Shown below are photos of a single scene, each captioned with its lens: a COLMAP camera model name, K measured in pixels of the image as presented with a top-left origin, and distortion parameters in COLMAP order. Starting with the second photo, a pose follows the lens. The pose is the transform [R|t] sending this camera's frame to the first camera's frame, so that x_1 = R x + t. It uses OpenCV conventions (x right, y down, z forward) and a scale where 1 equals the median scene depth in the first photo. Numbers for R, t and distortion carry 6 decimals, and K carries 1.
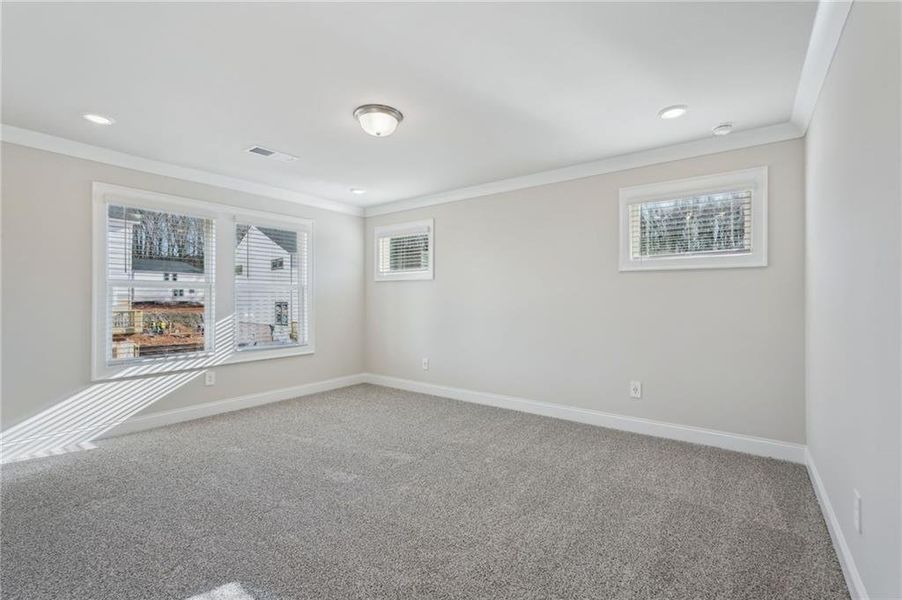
lens RADIAL K [[398.7, 0, 449.5], [0, 398.7, 303.1], [0, 0, 1]] dist [-0.002478, 0.000384]
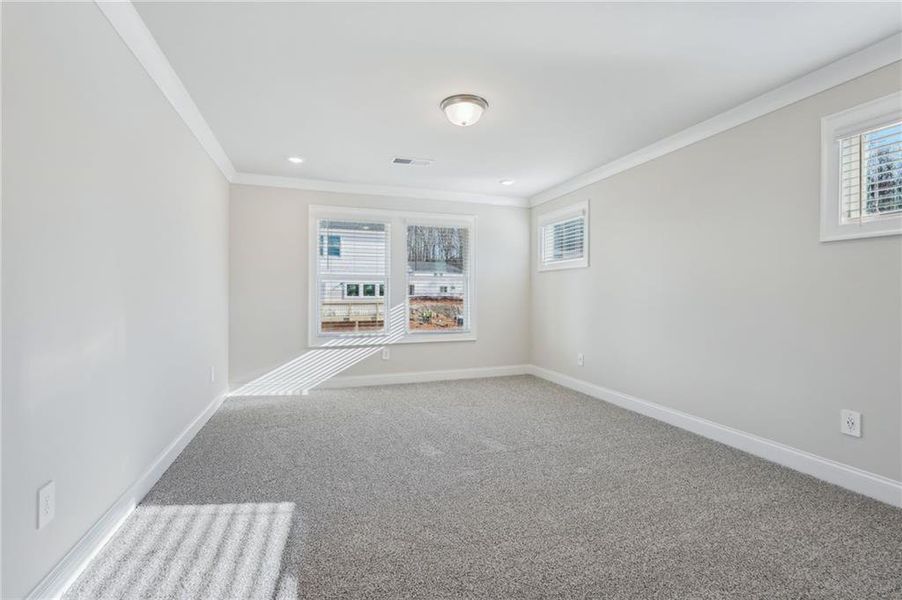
lens RADIAL K [[399.5, 0, 451.0], [0, 399.5, 300.0], [0, 0, 1]] dist [-0.002245, 0.000318]
pose [[0.832662, 0.008212, -0.553720, 0.202508], [-0.006416, 0.999966, 0.005181, 0.012723], [0.553744, -0.000761, 0.832687, 0.072030]]
